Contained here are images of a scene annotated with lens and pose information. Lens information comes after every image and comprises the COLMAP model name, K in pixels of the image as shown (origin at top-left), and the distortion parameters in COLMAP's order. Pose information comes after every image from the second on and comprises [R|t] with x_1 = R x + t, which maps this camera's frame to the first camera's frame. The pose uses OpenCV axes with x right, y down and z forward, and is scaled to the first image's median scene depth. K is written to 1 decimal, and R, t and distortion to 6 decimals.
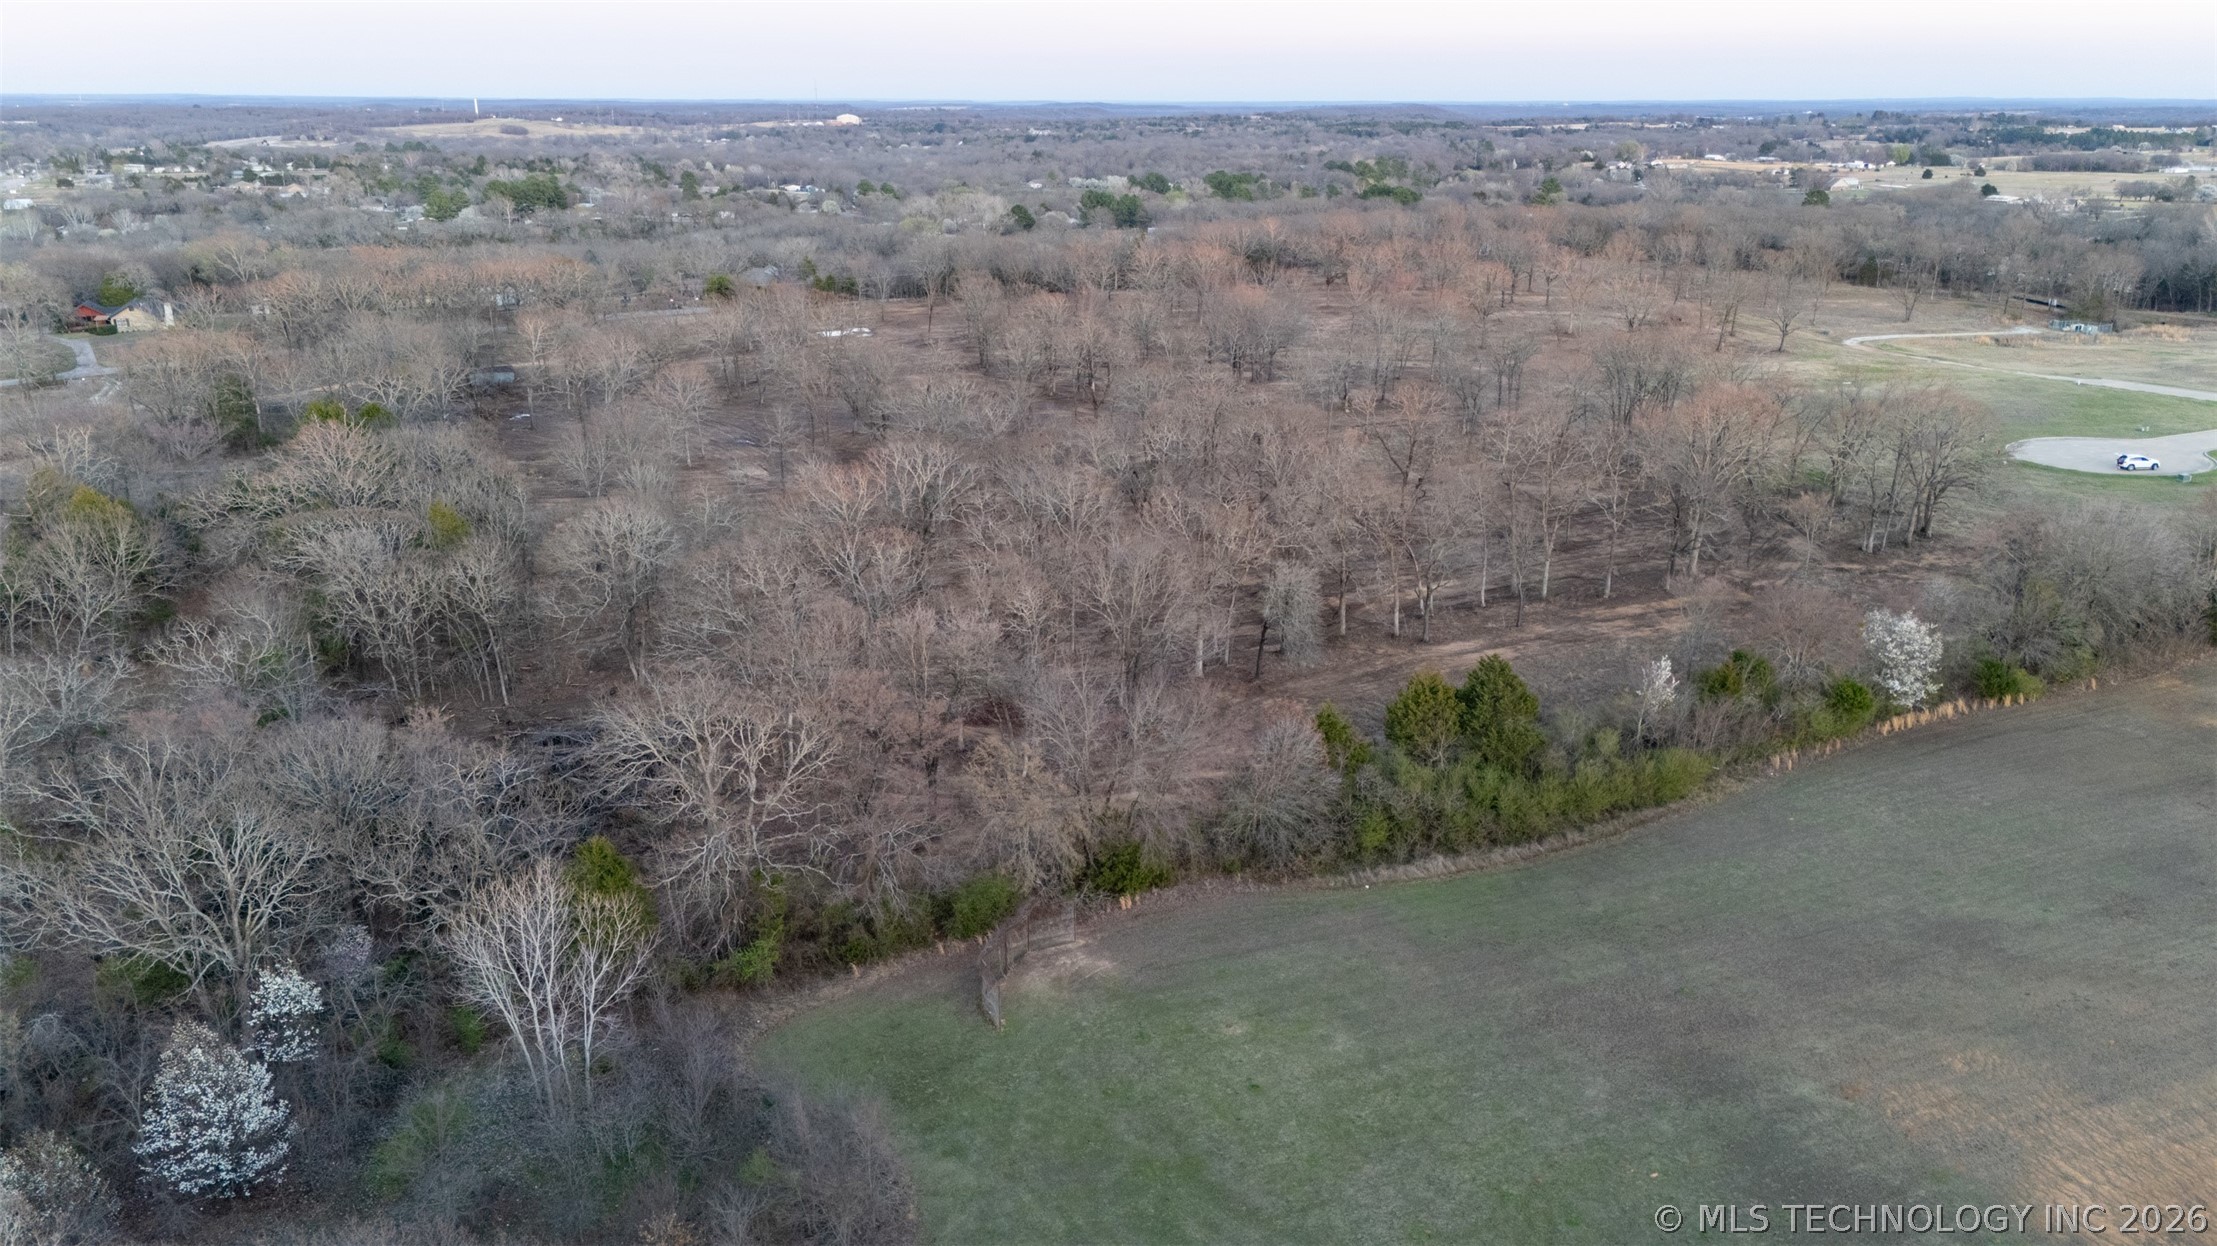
lens RADIAL K [[1631.7, 0, 1108.5], [0, 1631.7, 623.0], [0, 0, 1]] dist [0.084585, -0.071684]
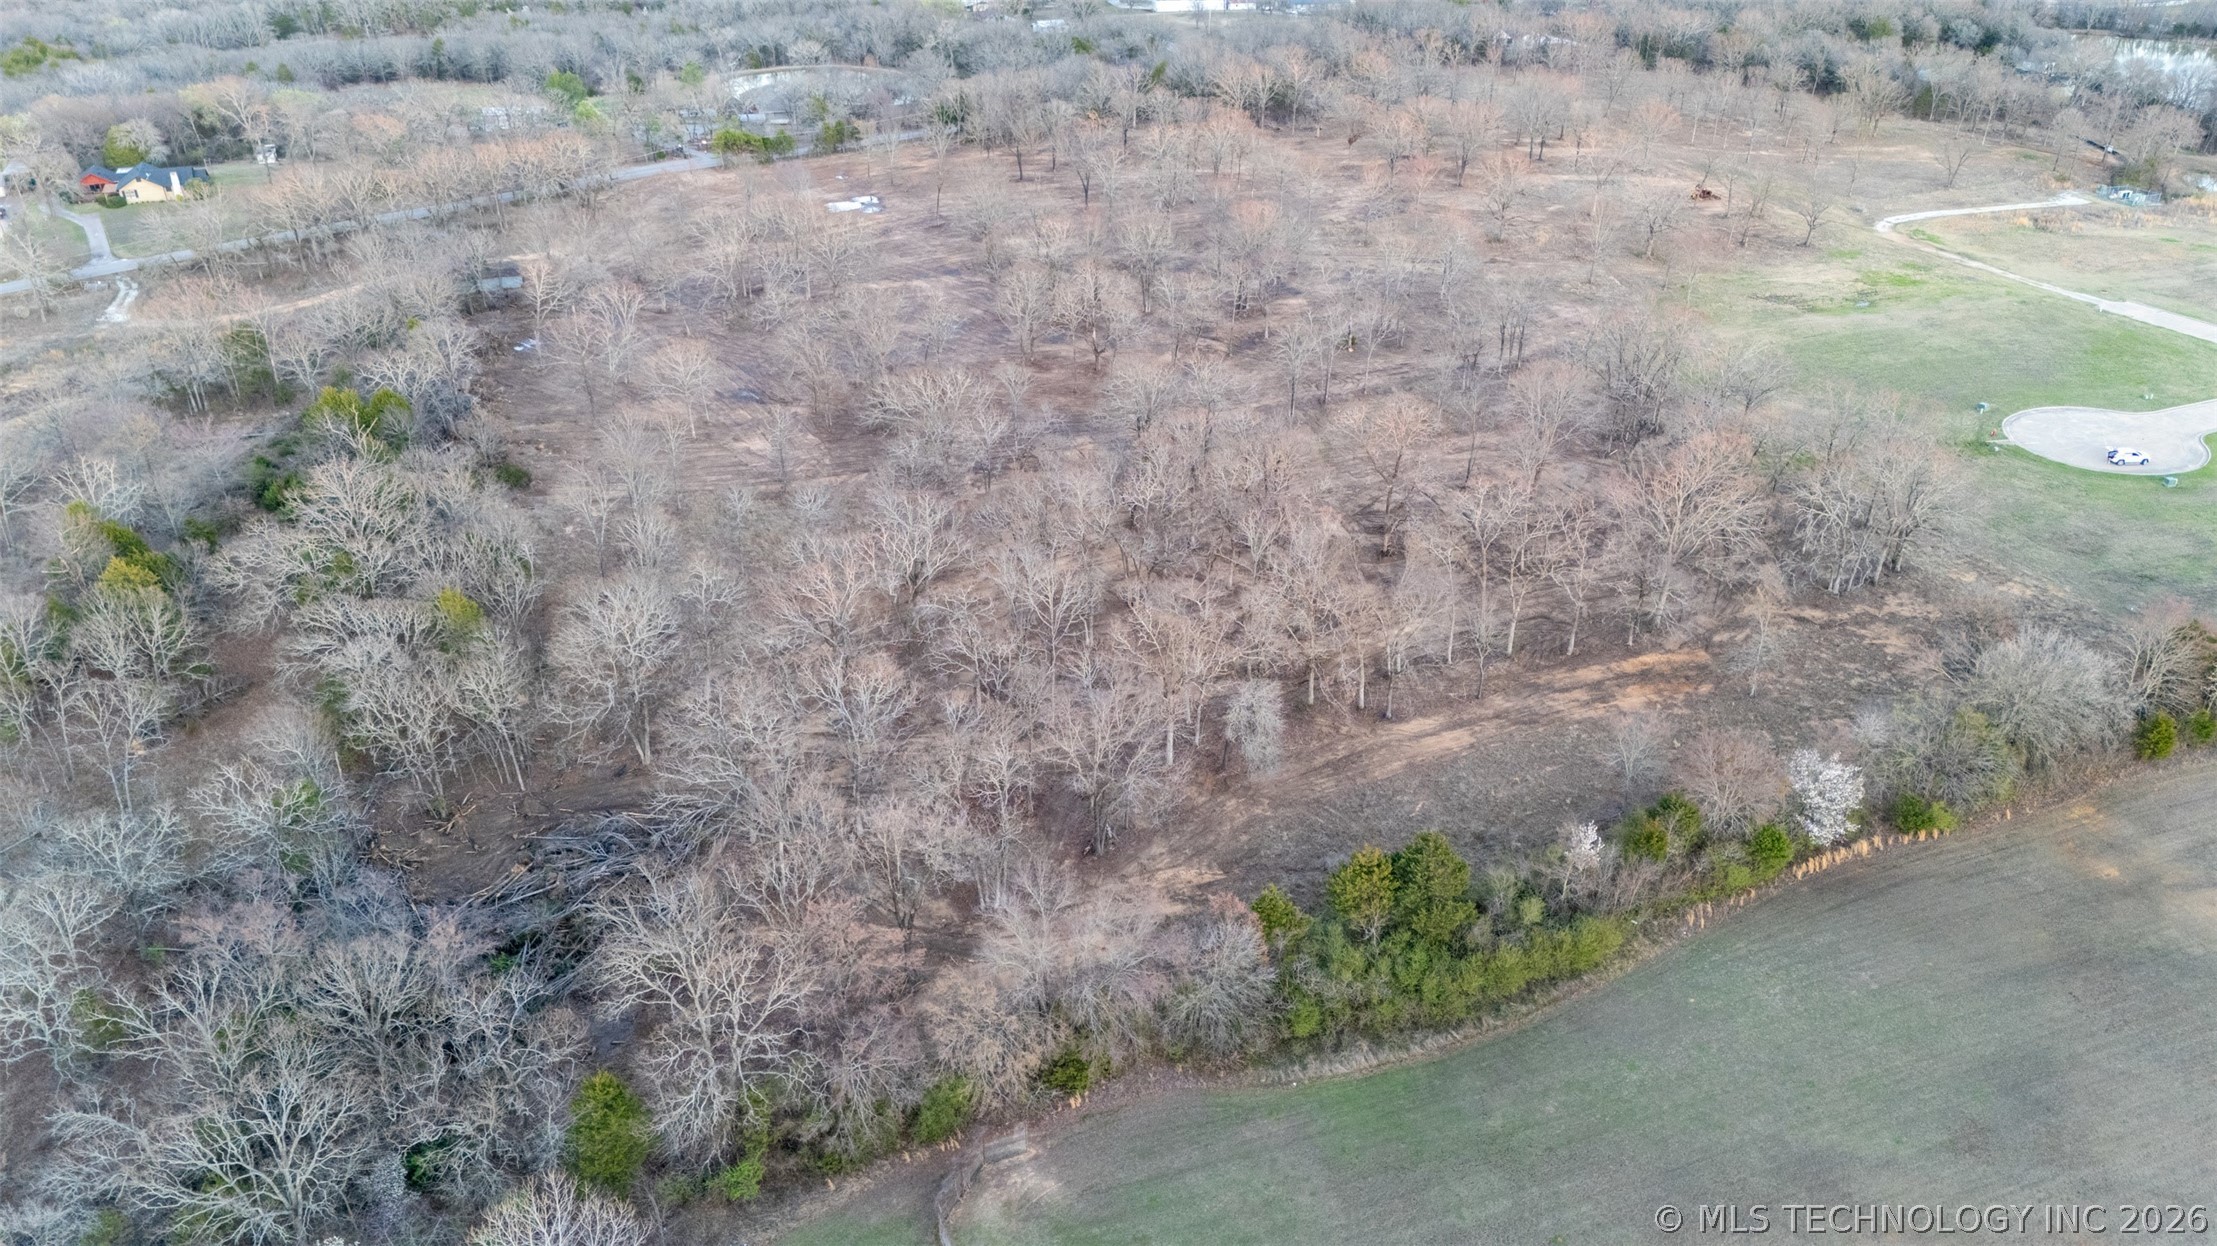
lens RADIAL K [[1631.7, 0, 1108.5], [0, 1631.7, 623.0], [0, 0, 1]] dist [0.084585, -0.071684]
pose [[0.999674, 0.013451, -0.021711, 0.042086], [-0.009185, 0.982536, 0.185845, -0.284035], [0.023832, -0.185585, 0.982339, -0.030868]]
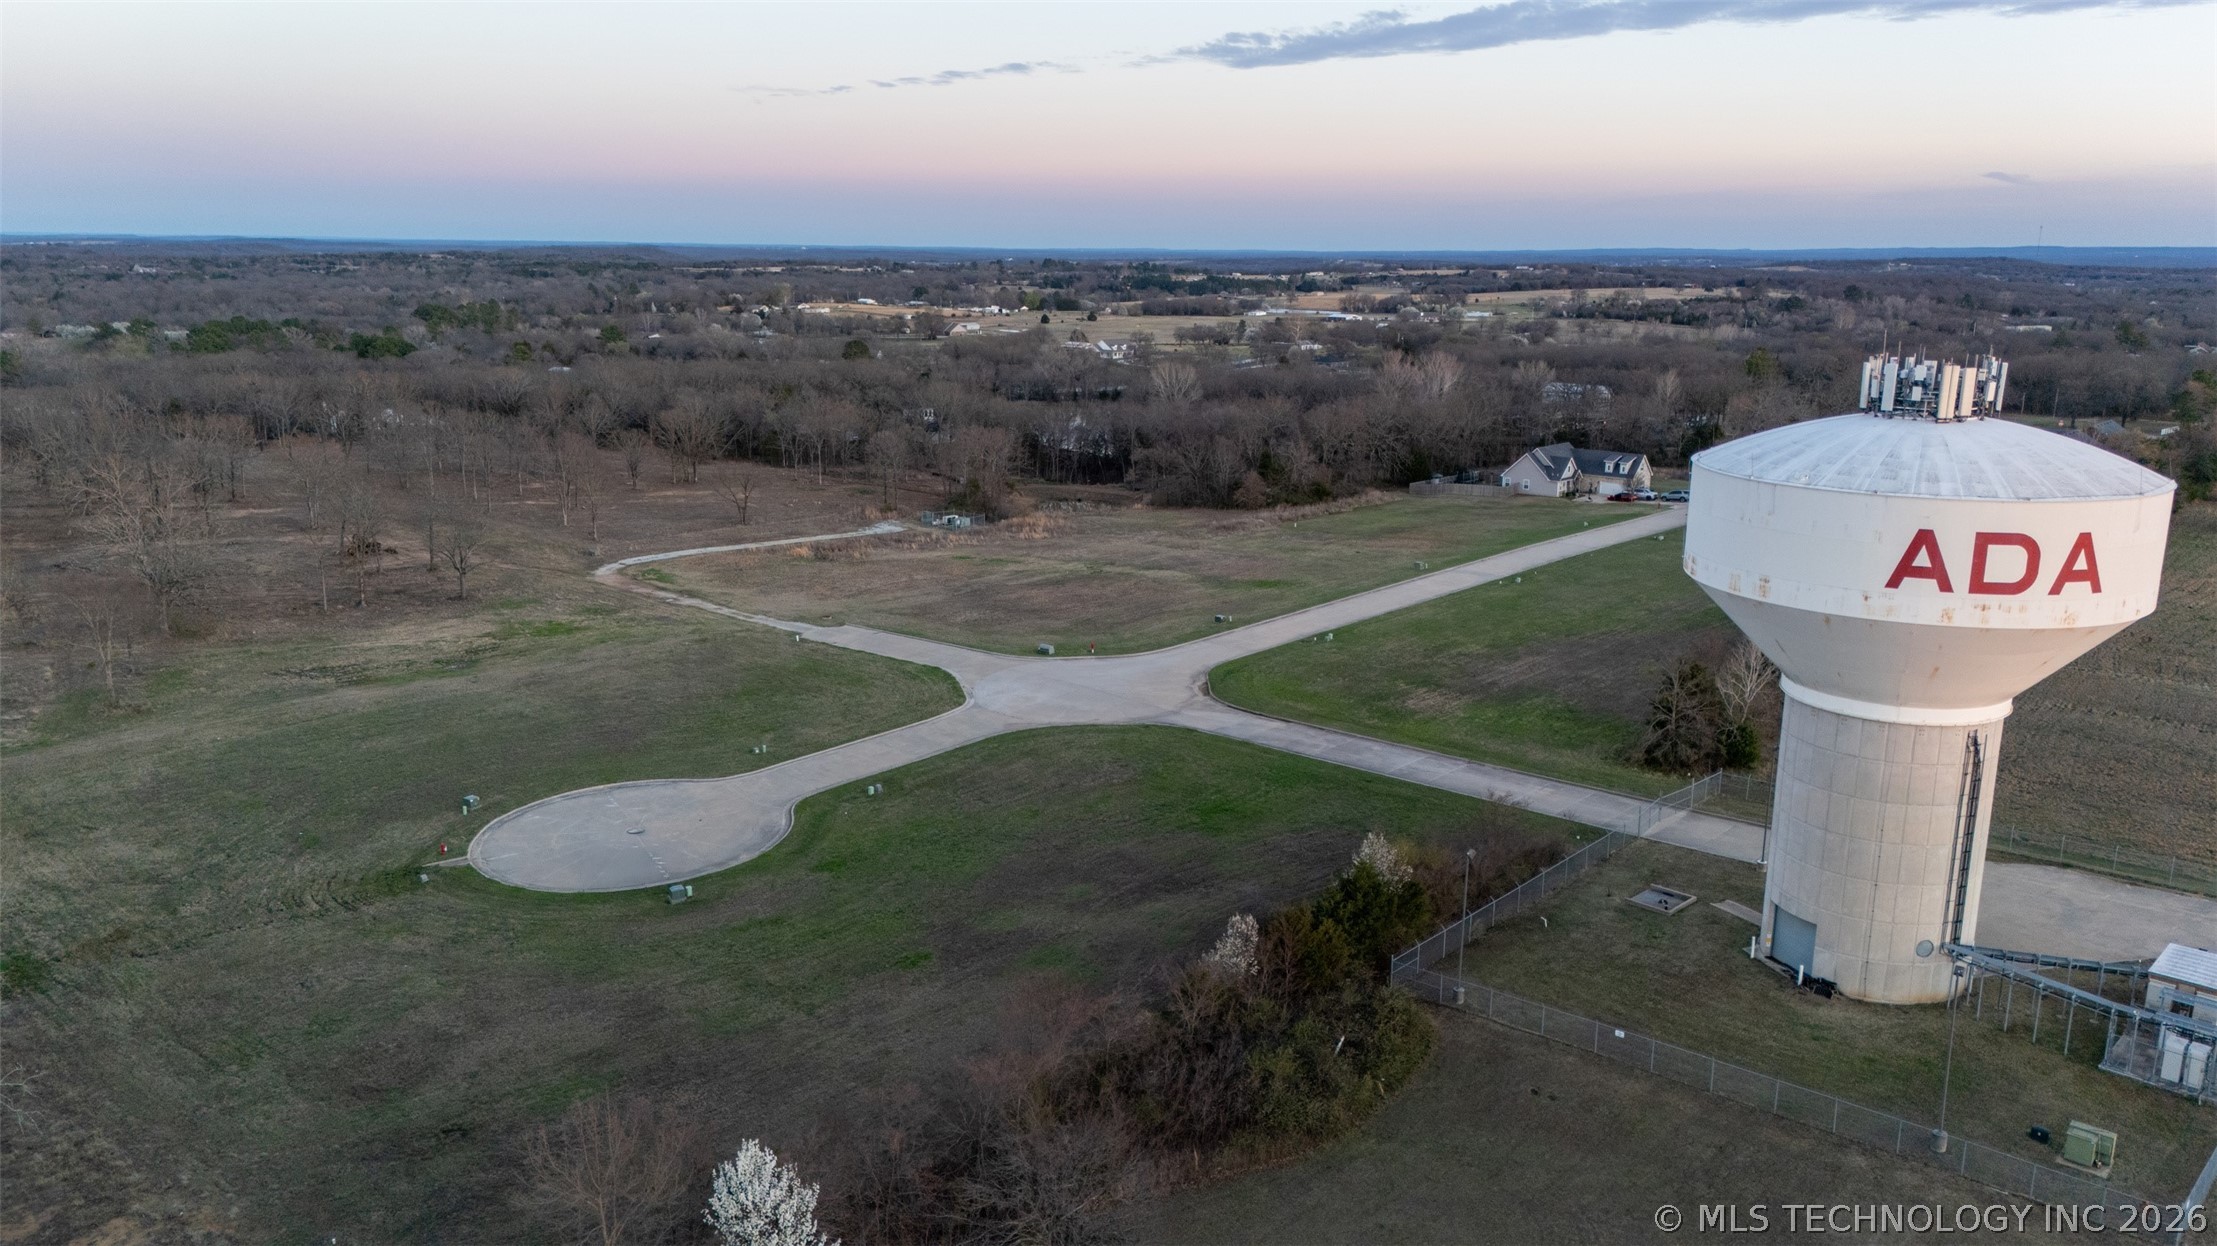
lens RADIAL K [[1631.7, 0, 1108.5], [0, 1631.7, 623.0], [0, 0, 1]] dist [0.084585, -0.071684]
pose [[0.910791, -0.088999, 0.403160, 0.865155], [0.121020, 0.991147, -0.054600, -0.198705], [-0.394732, 0.098520, 0.913499, 0.667197]]
